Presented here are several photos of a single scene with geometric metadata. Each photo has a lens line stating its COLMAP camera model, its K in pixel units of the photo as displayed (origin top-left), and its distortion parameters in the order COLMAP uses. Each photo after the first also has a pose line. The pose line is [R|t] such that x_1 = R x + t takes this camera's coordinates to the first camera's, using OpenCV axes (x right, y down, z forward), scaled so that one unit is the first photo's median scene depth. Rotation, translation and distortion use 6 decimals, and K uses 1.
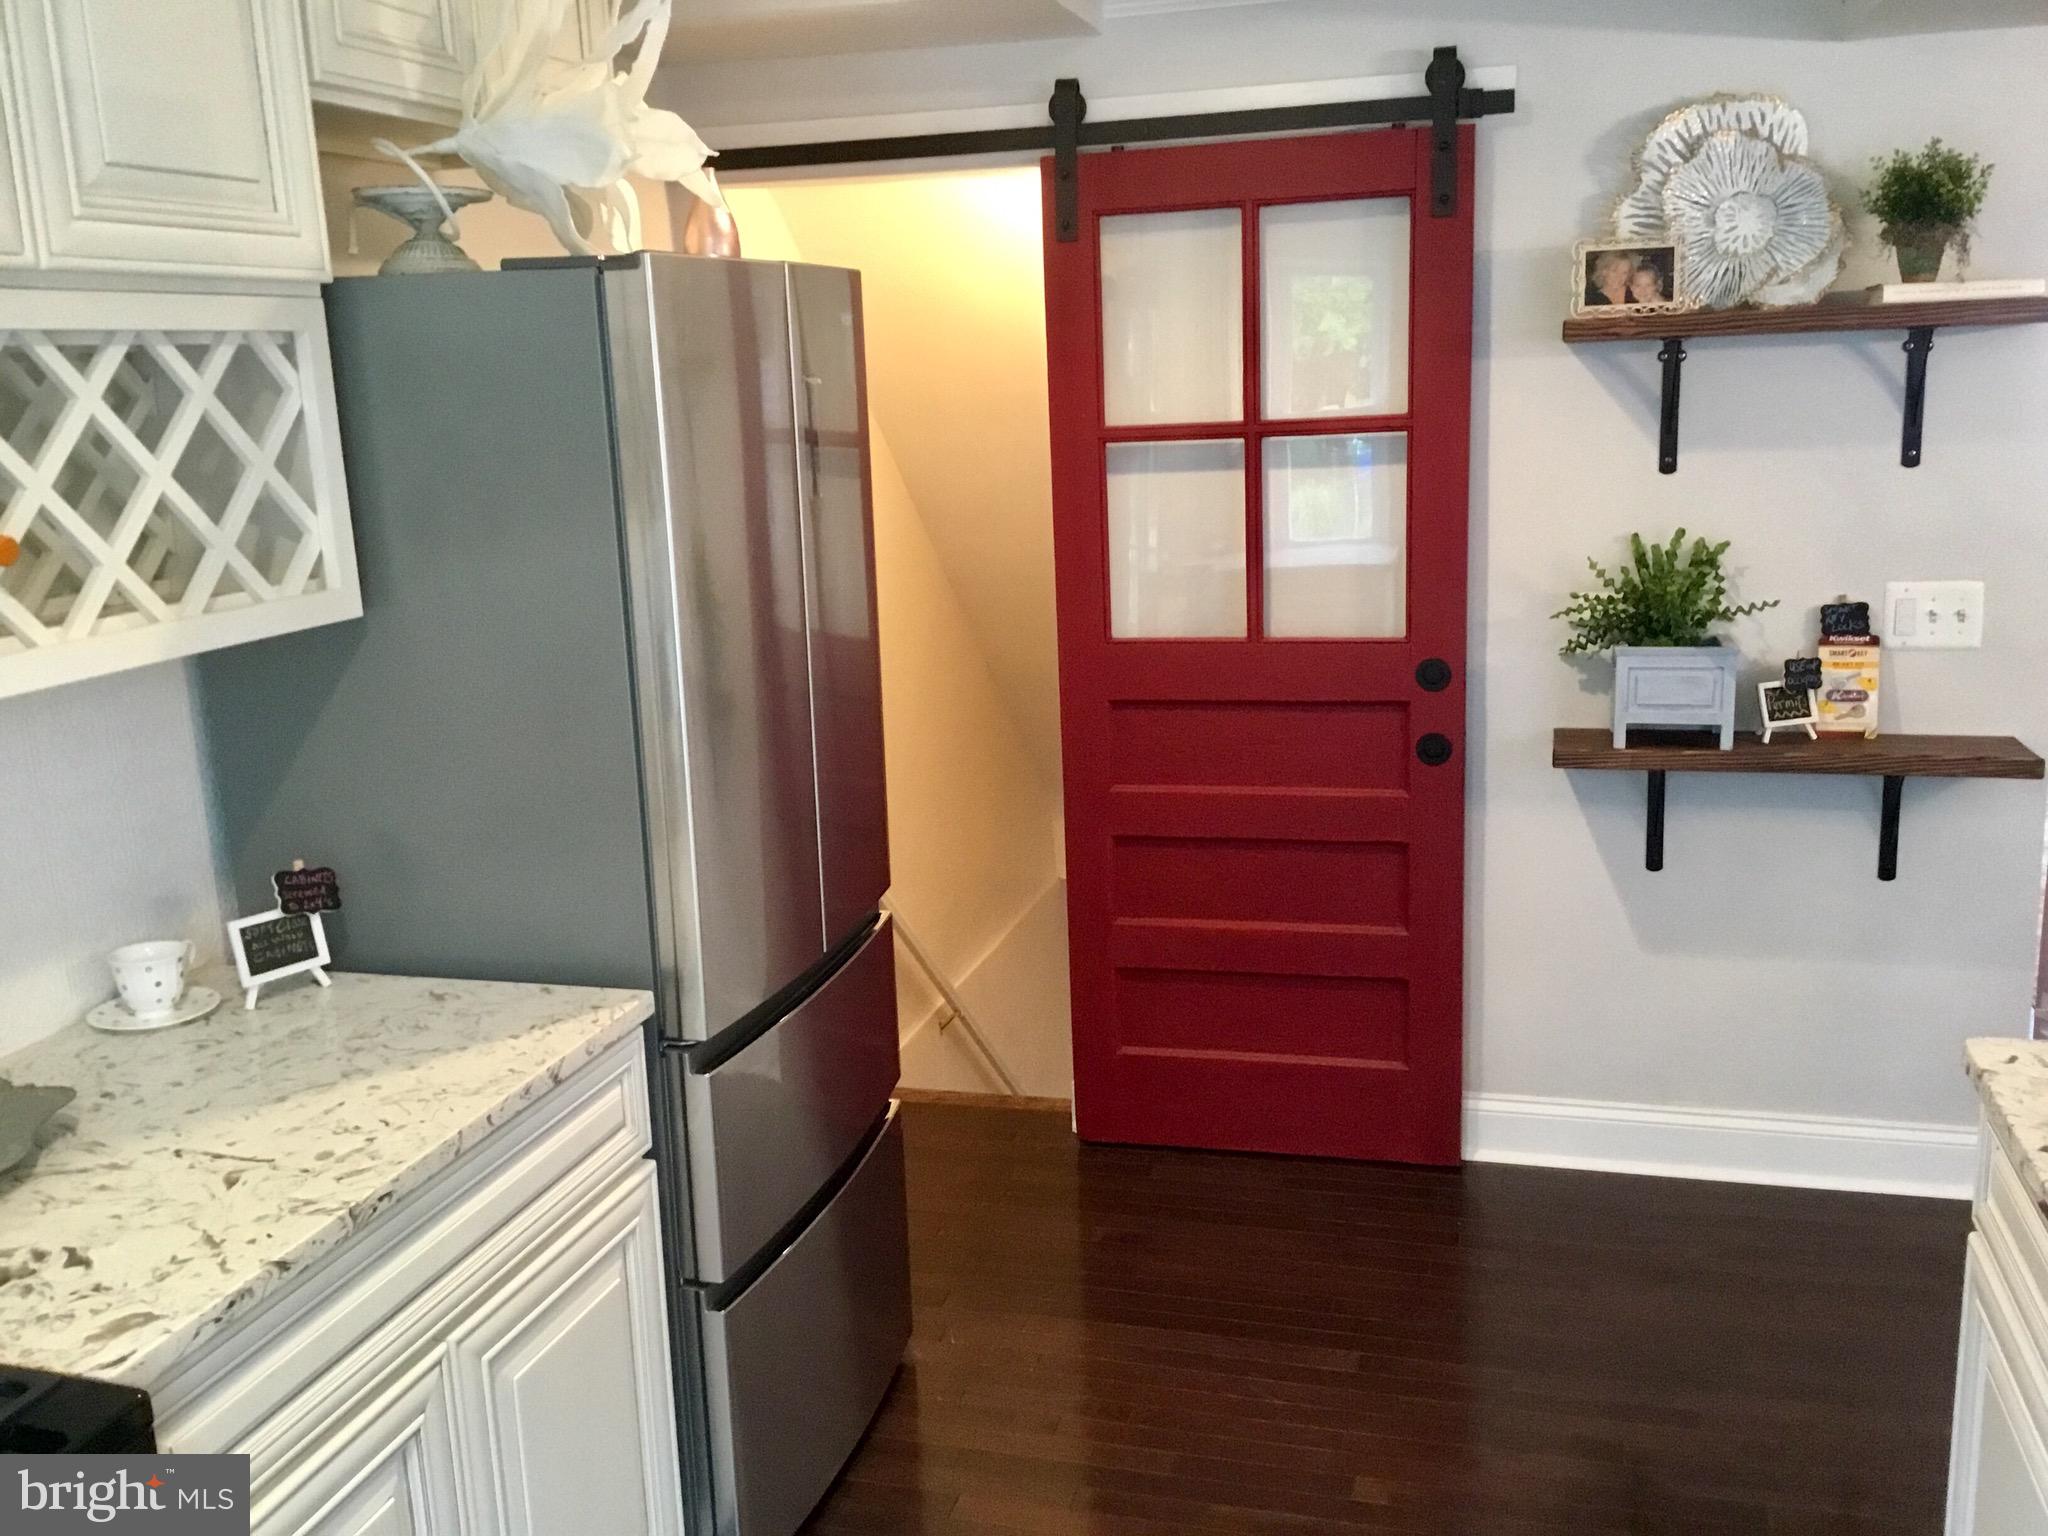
lens RADIAL K [[1846.3, 0, 1024.0], [0, 1846.3, 768.0], [0, 0, 1]] dist [0.128619, -0.229803]
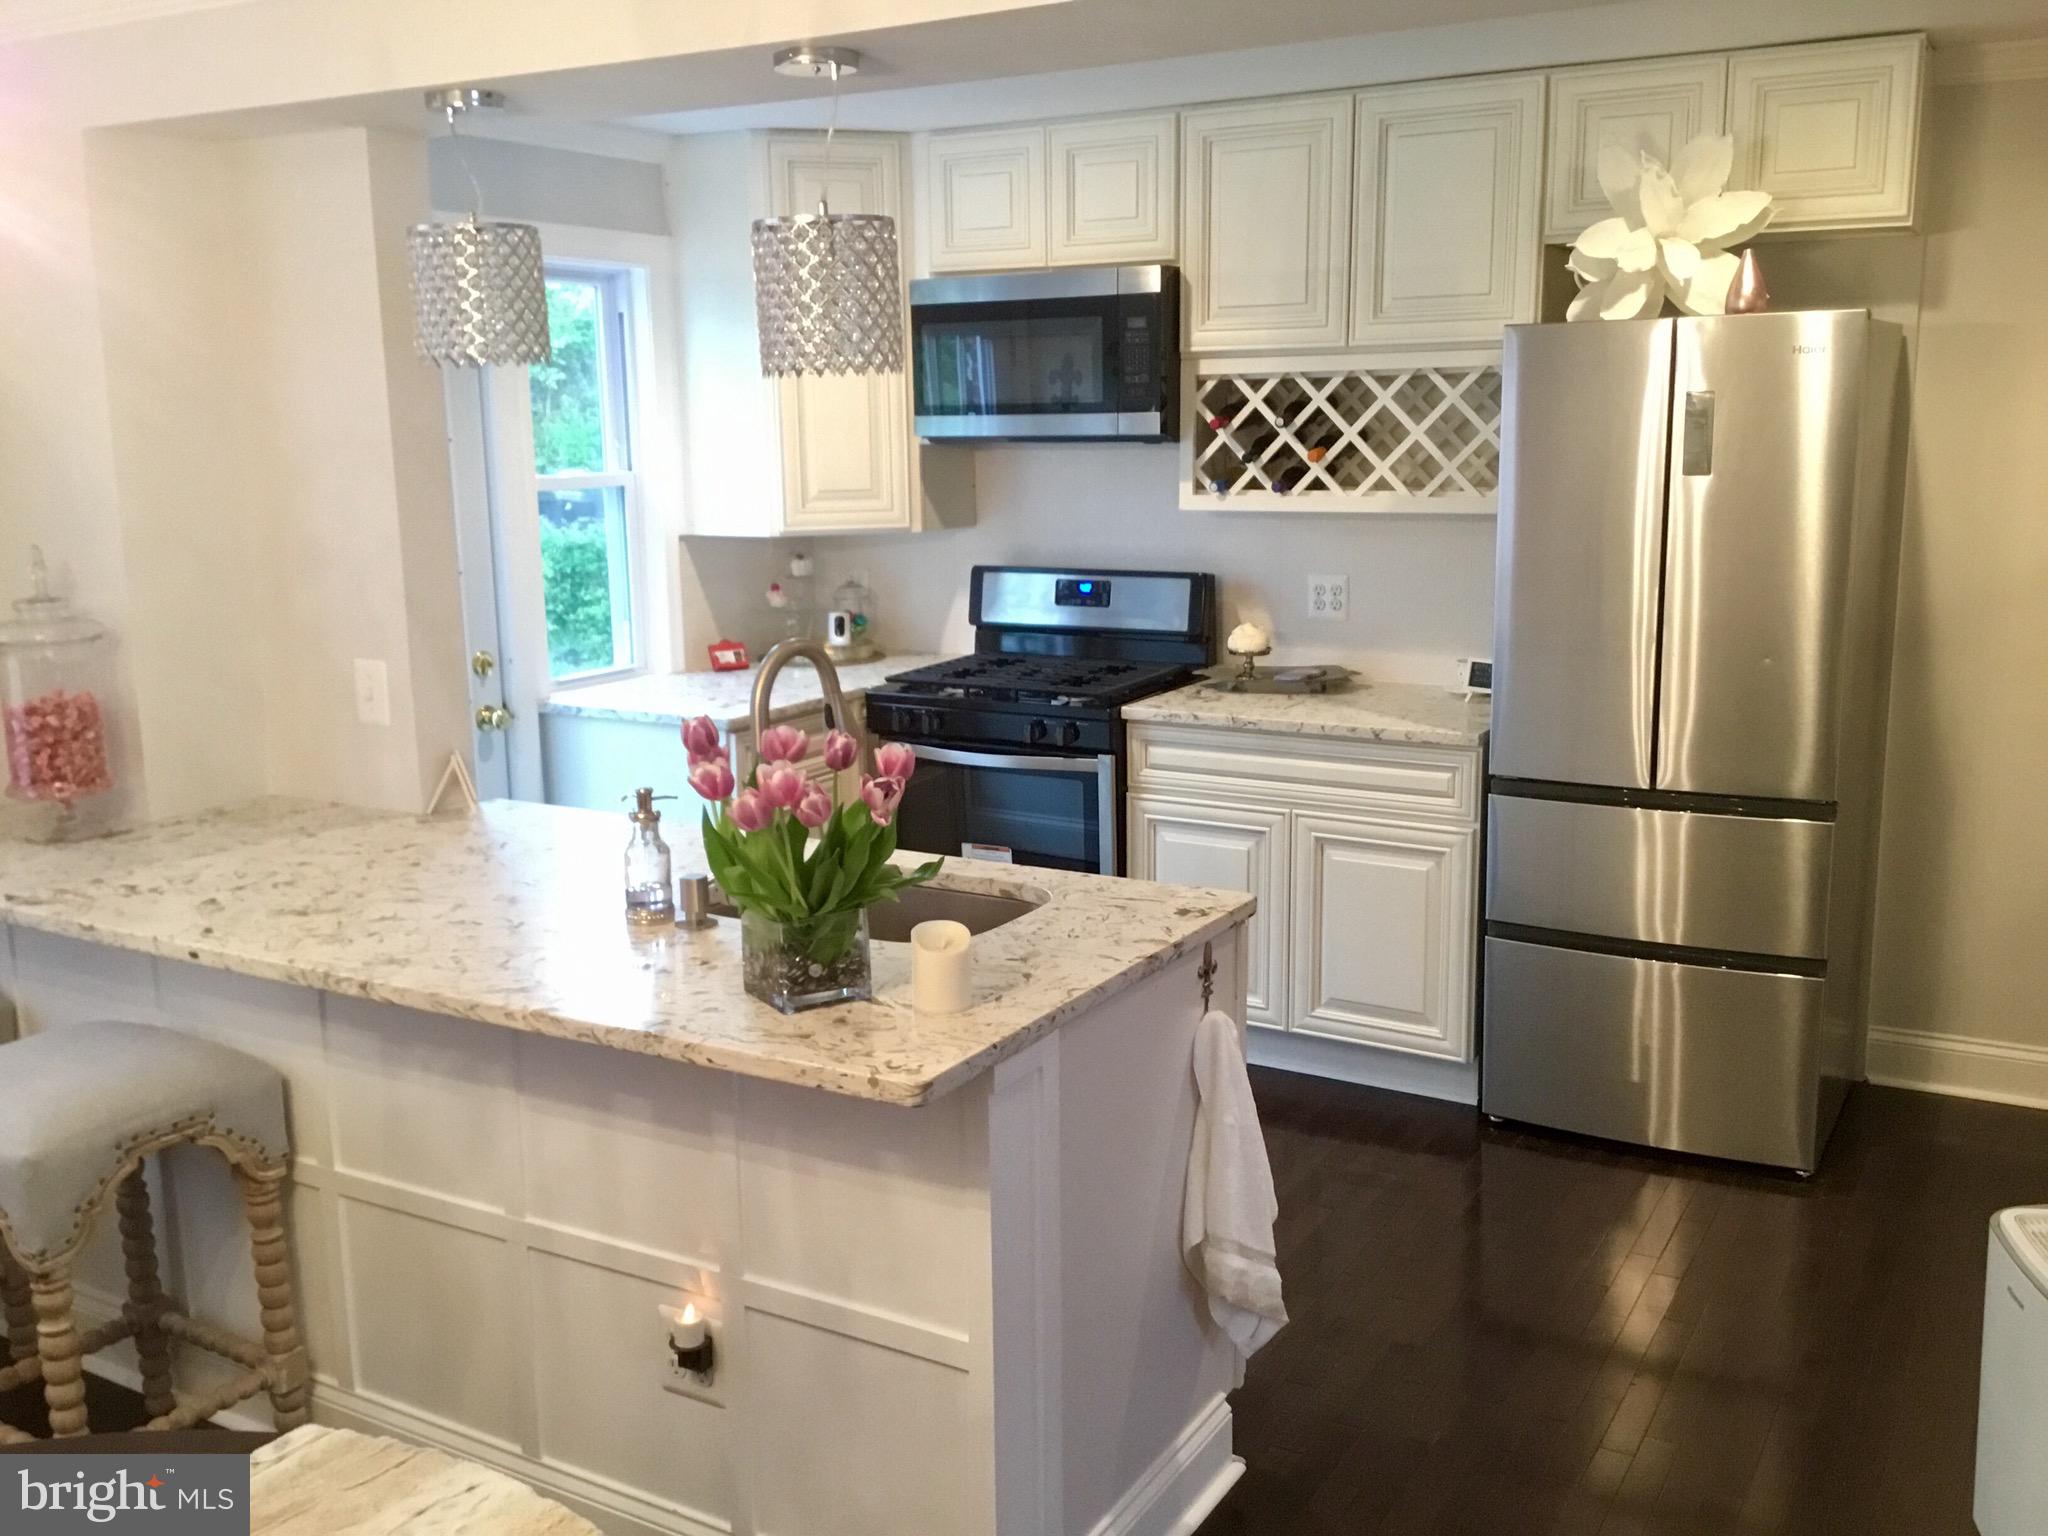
lens RADIAL K [[1841.2, 0, 1024.0], [0, 1841.2, 768.0], [0, 0, 1]] dist [0.133819, -0.241397]
pose [[-0.262119, 0.227864, -0.937748, 1.892325], [-0.177902, 0.943660, 0.279028, -0.320681], [0.948496, 0.239966, -0.206814, 1.129628]]
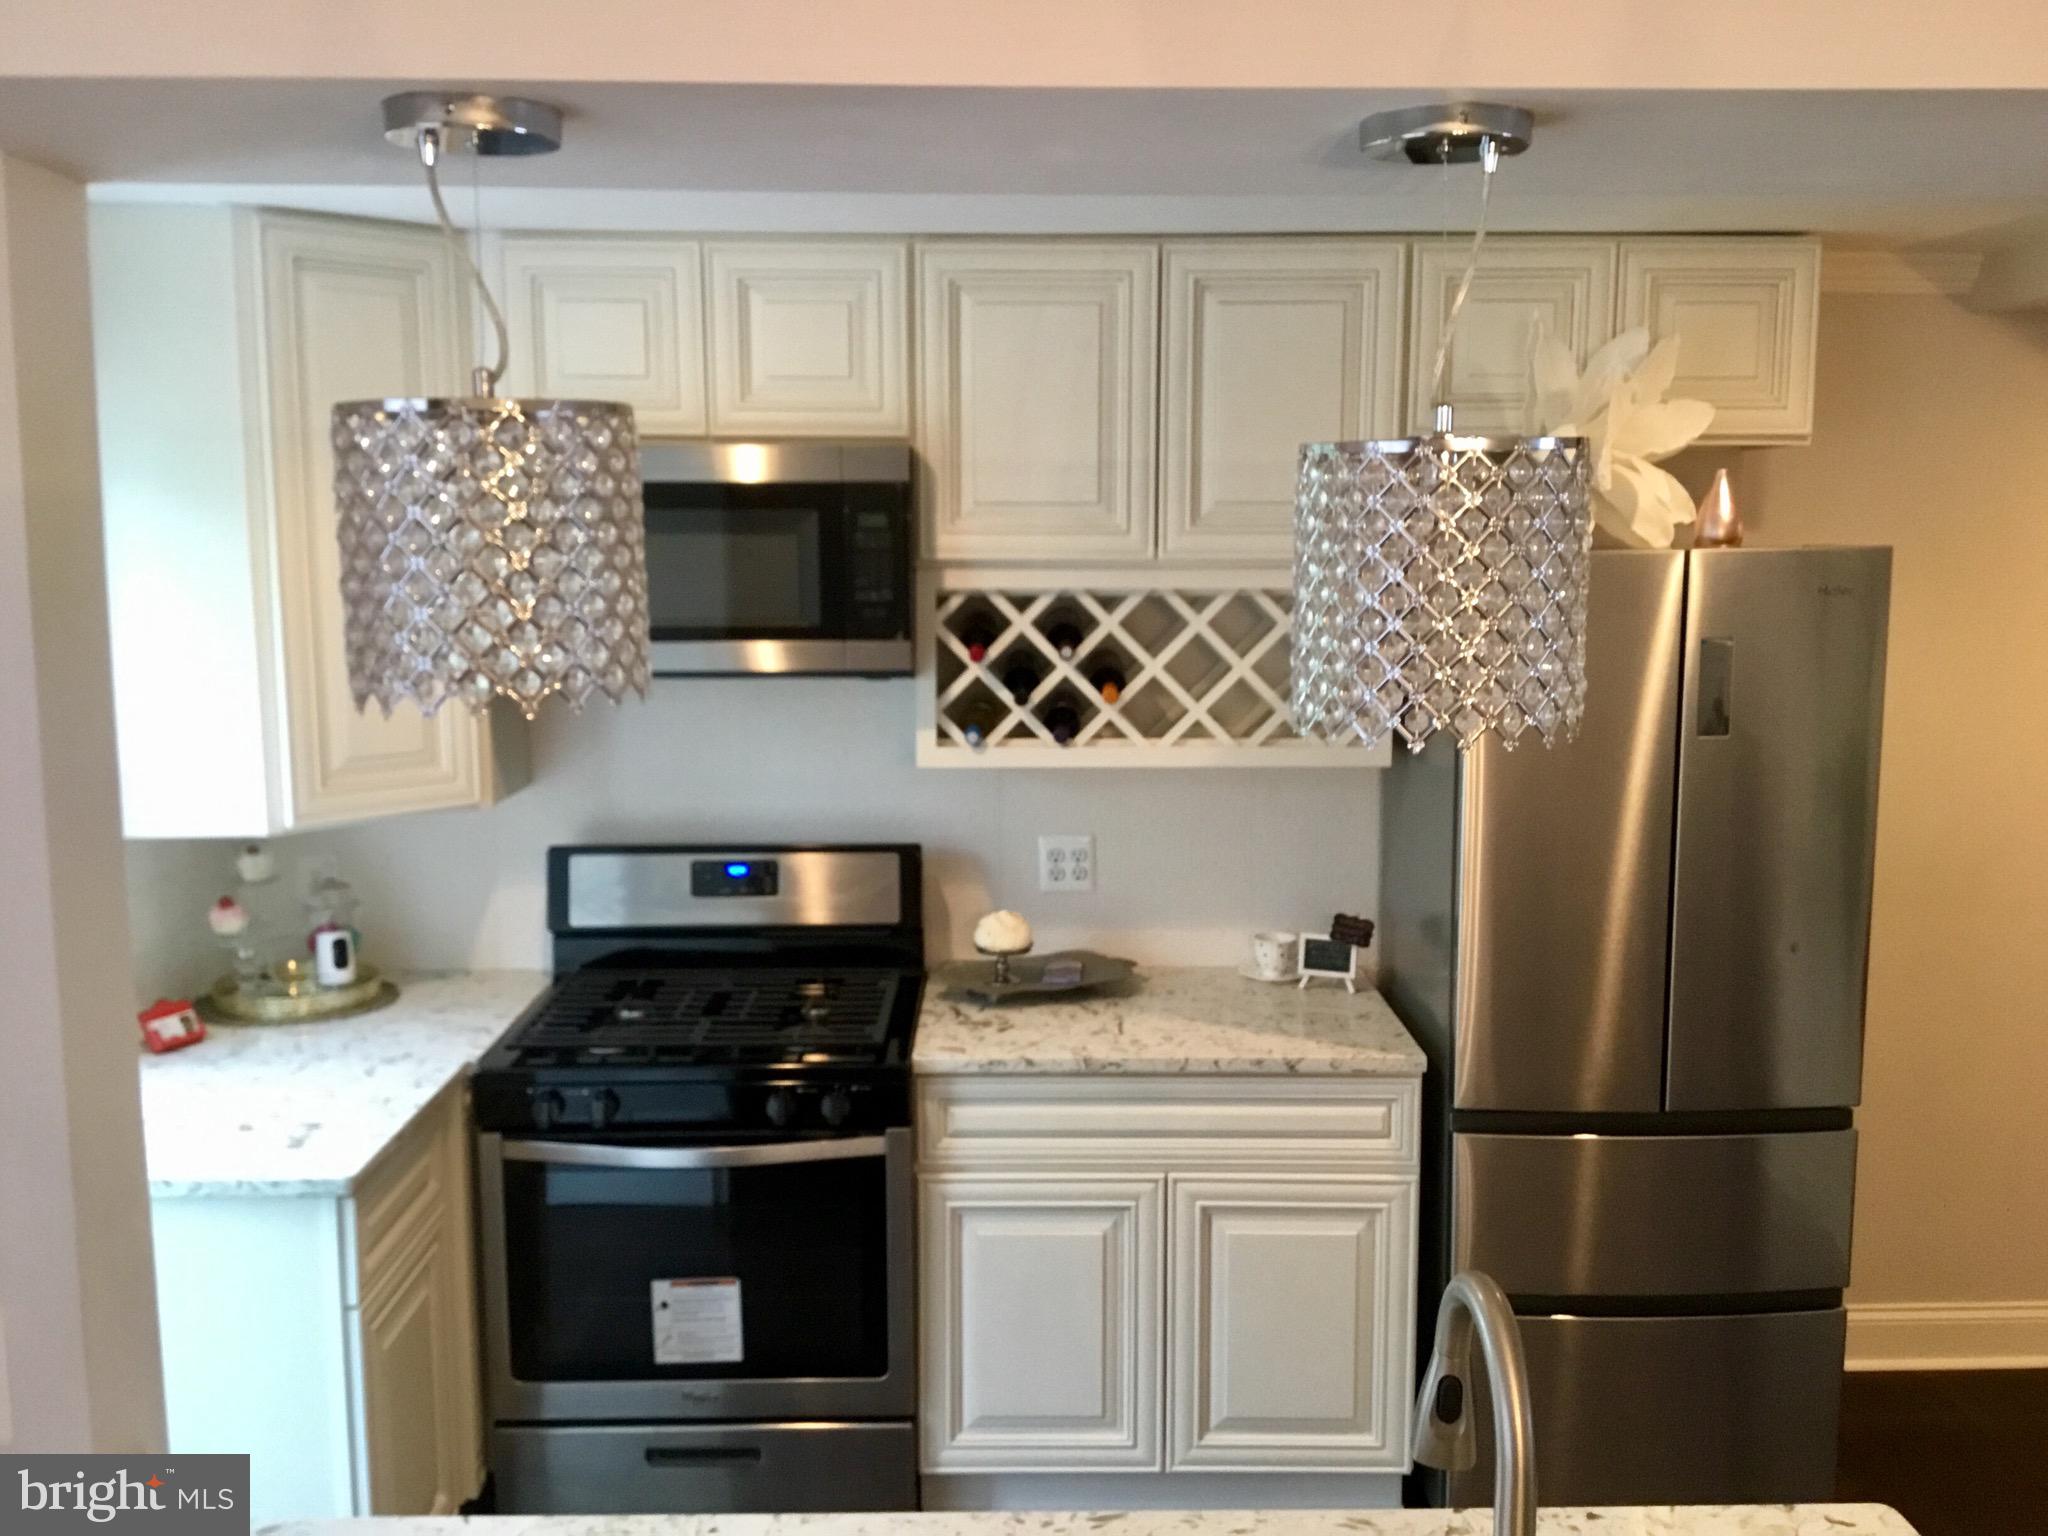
lens RADIAL K [[1834.6, 0, 1024.0], [0, 1834.6, 768.0], [0, 0, 1]] dist [0.128030, -0.220738]
pose [[0.273203, 0.166142, -0.947500, 1.192697], [-0.211726, 0.971204, 0.109249, -0.214445], [0.938367, 0.170763, 0.300512, 0.294294]]
